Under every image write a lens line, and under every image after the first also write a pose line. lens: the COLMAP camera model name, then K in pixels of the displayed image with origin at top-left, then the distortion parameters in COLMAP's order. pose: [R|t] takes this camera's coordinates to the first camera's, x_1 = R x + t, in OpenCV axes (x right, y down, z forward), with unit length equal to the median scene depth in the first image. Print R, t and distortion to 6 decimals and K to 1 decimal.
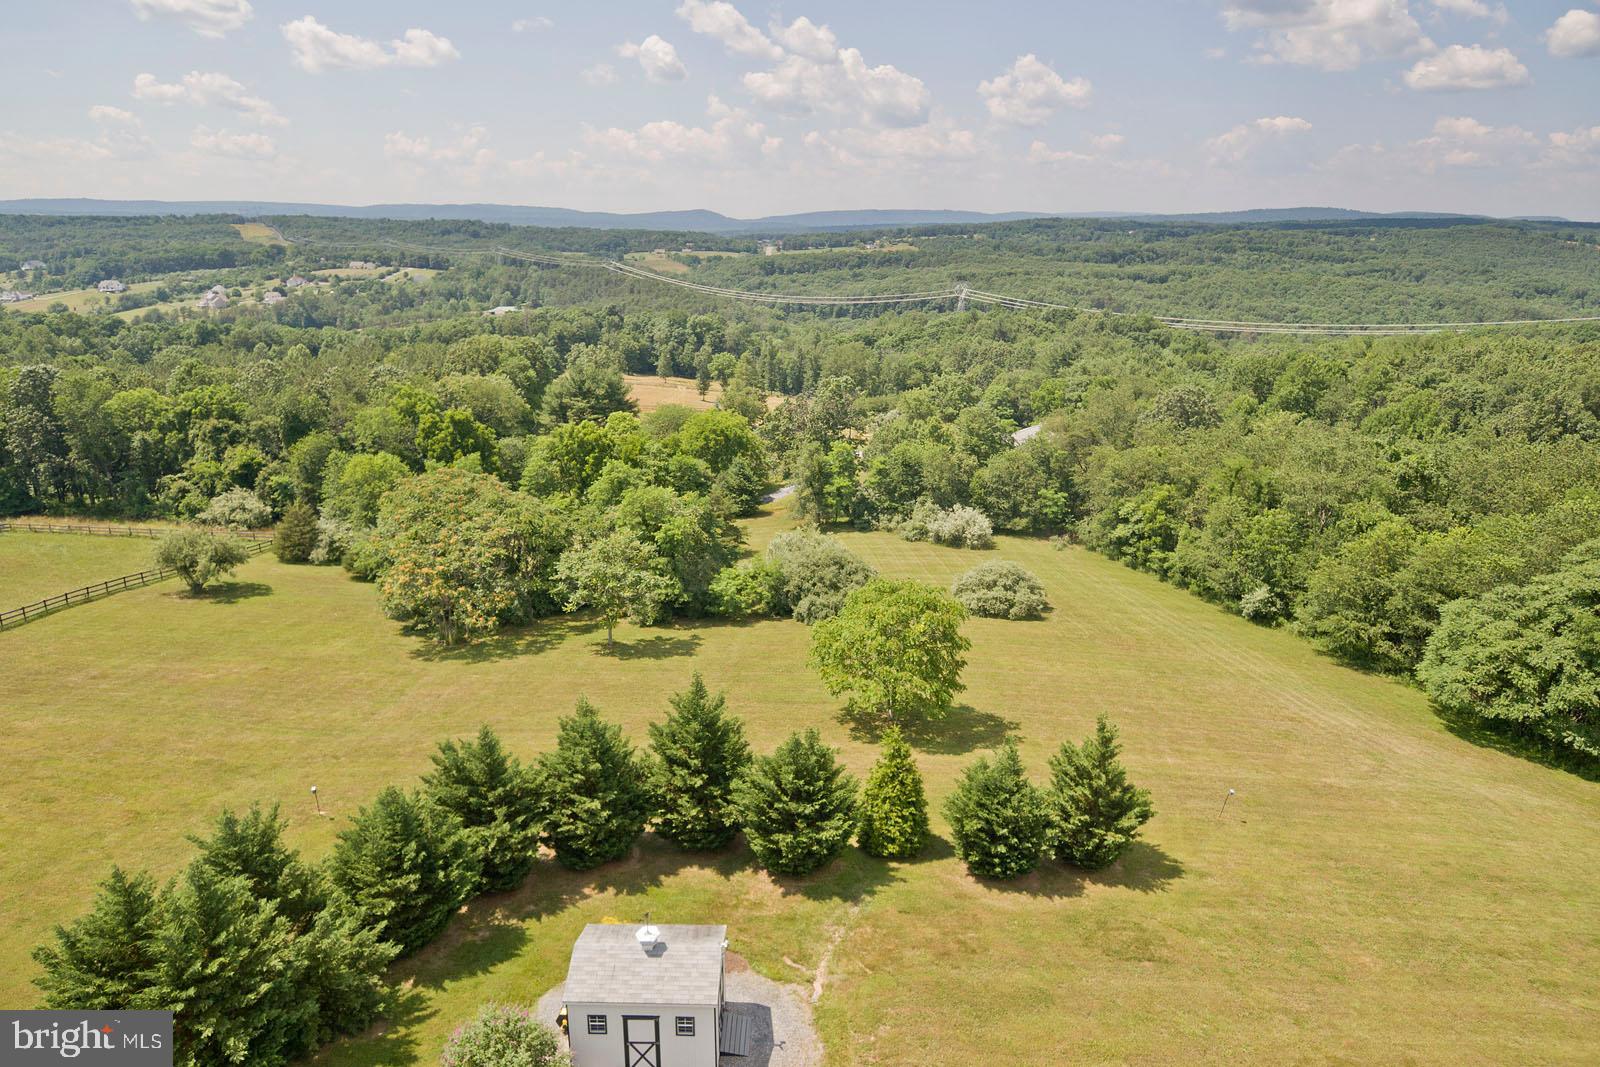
lens RADIAL K [[952.0, 0, 787.4], [0, 952.0, 525.4], [0, 0, 1]] dist [0.072917, -0.094799]
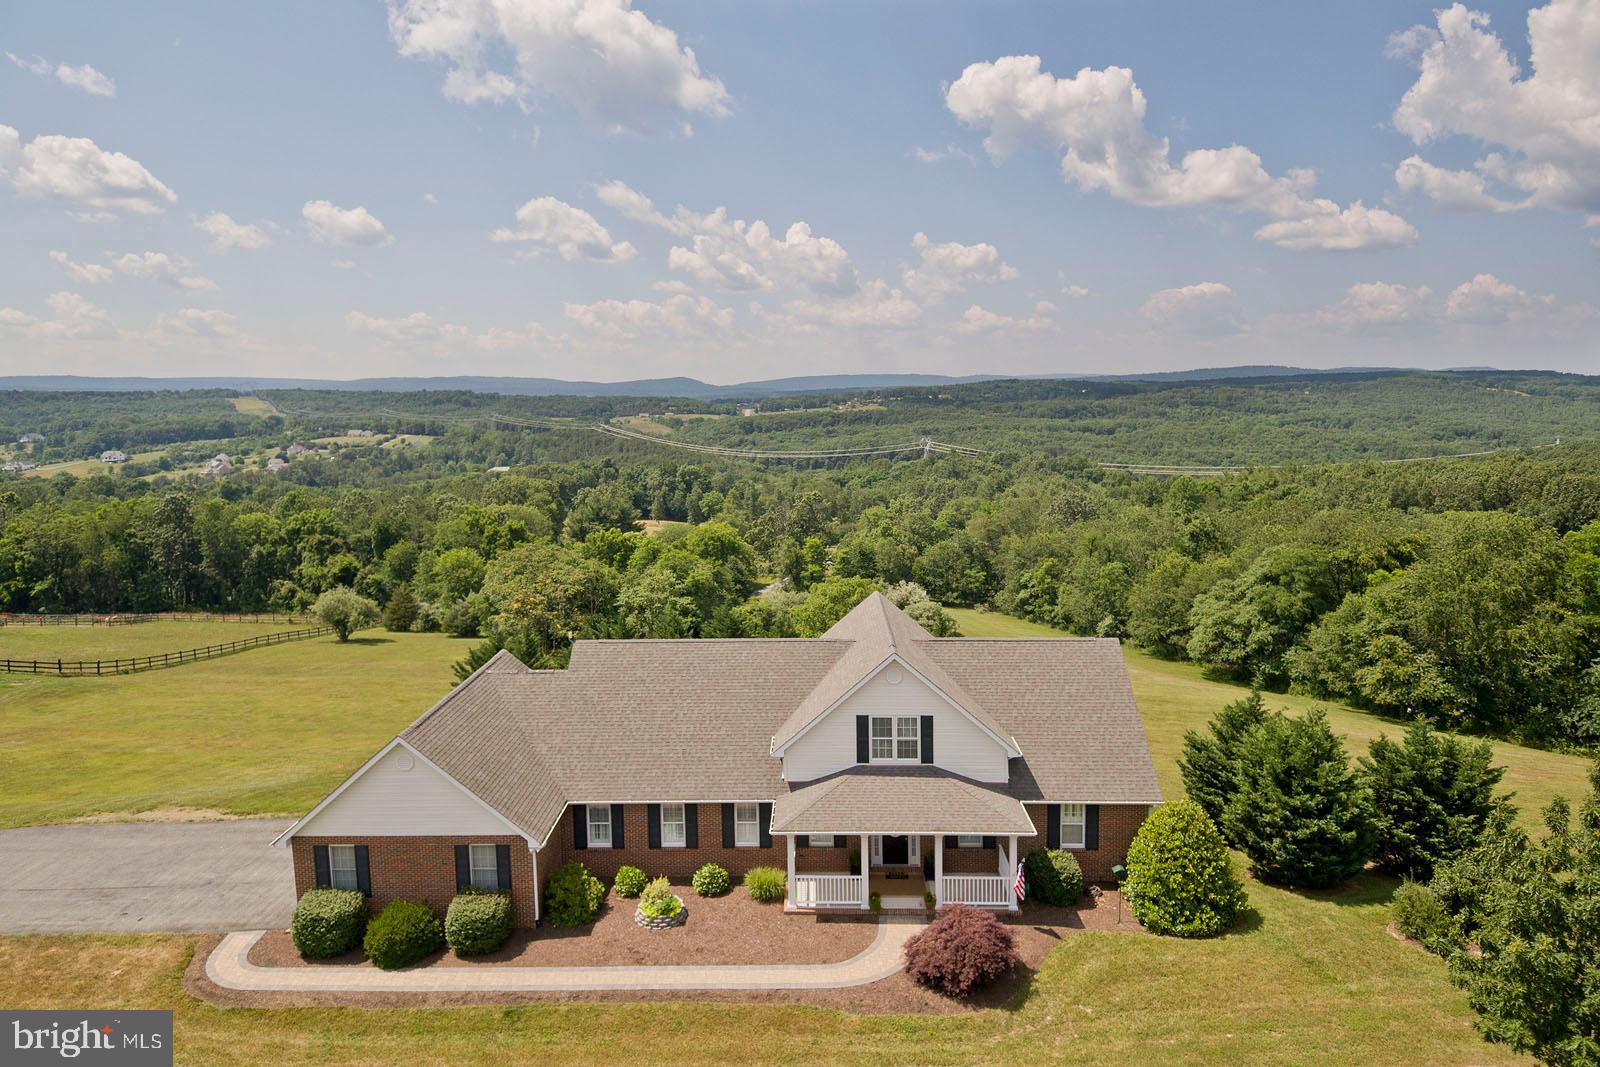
lens RADIAL K [[952.0, 0, 805.4], [0, 952.0, 506.4], [0, 0, 1]] dist [0.072917, -0.094799]
pose [[0.998939, -0.022435, 0.040206, -0.002611], [0.029349, 0.983116, -0.180612, 0.061219], [-0.035476, 0.181601, 0.982732, -0.165956]]
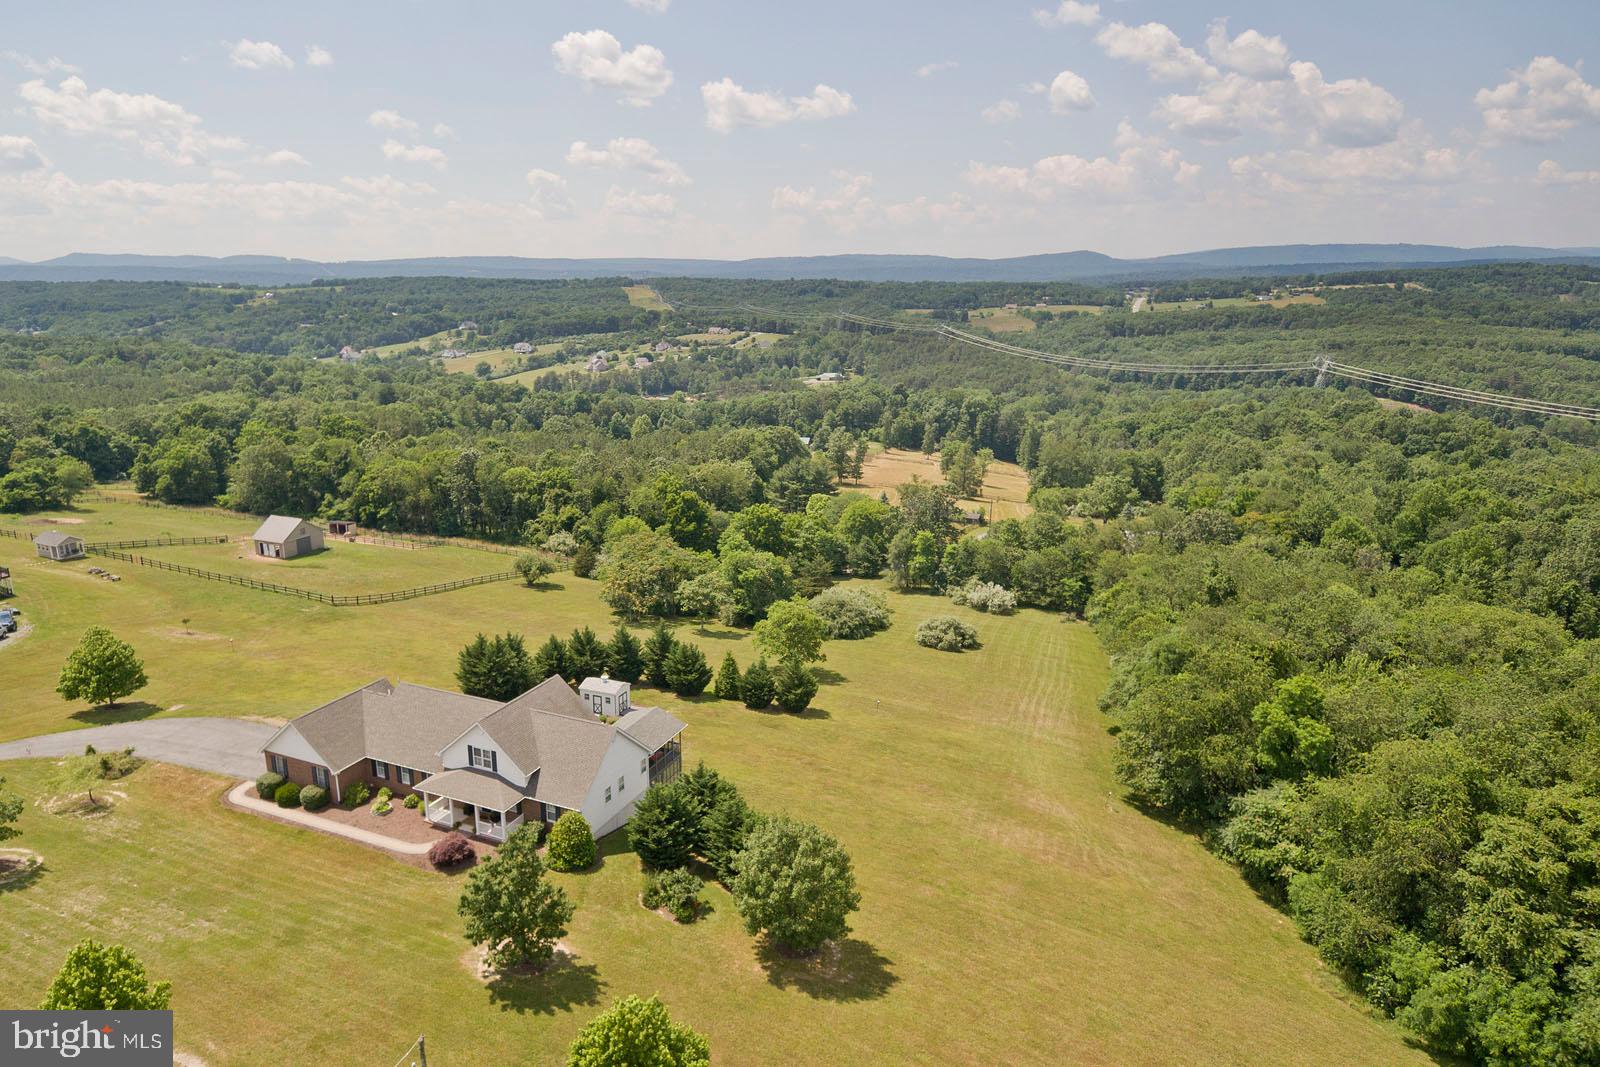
lens RADIAL K [[1015.5, 0, 732.4], [0, 1015.5, 561.7], [0, 0, 1]] dist [0.078763, -0.100873]
pose [[0.919269, 0.089951, -0.383215, 0.223146], [-0.099989, 0.994969, -0.006311, -0.002264], [0.380720, 0.044119, 0.923637, -0.303151]]
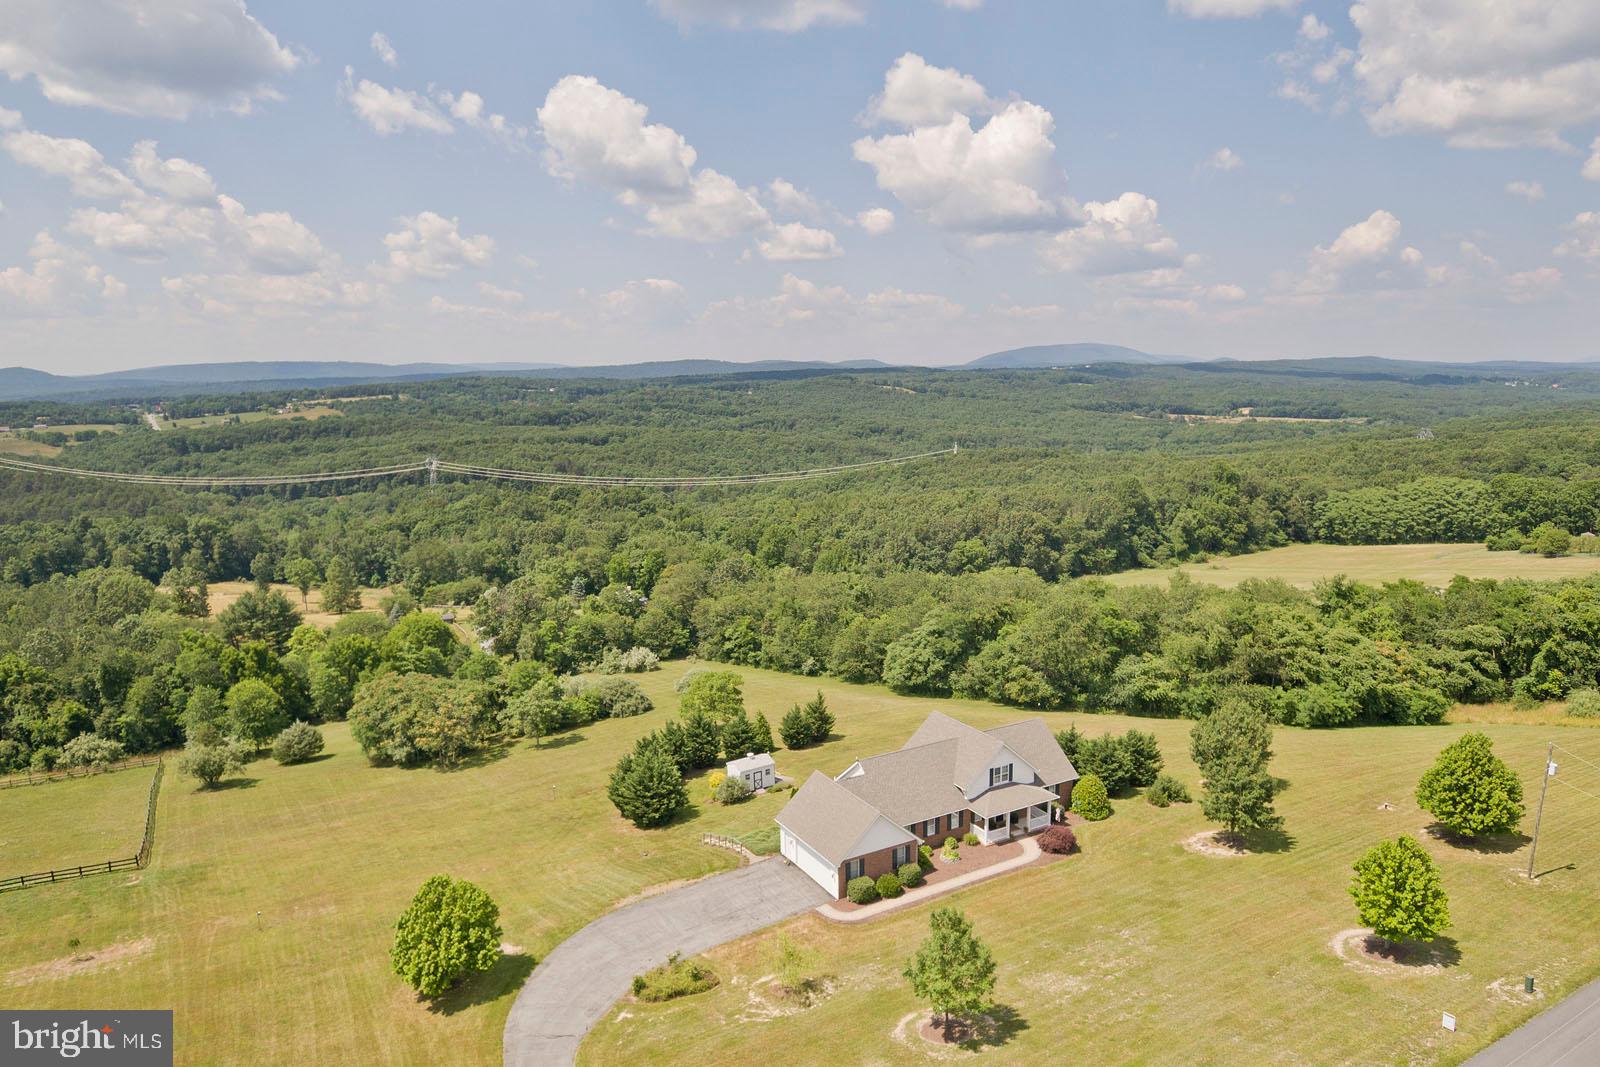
lens RADIAL K [[979.8, 0, 785.9], [0, 979.8, 573.5], [0, 0, 1]] dist [0.063281, -0.067590]
pose [[0.841590, -0.127747, 0.524792, -0.259257], [0.181809, 0.981929, -0.052536, -0.005365], [-0.508597, 0.139625, 0.849608, -0.320877]]
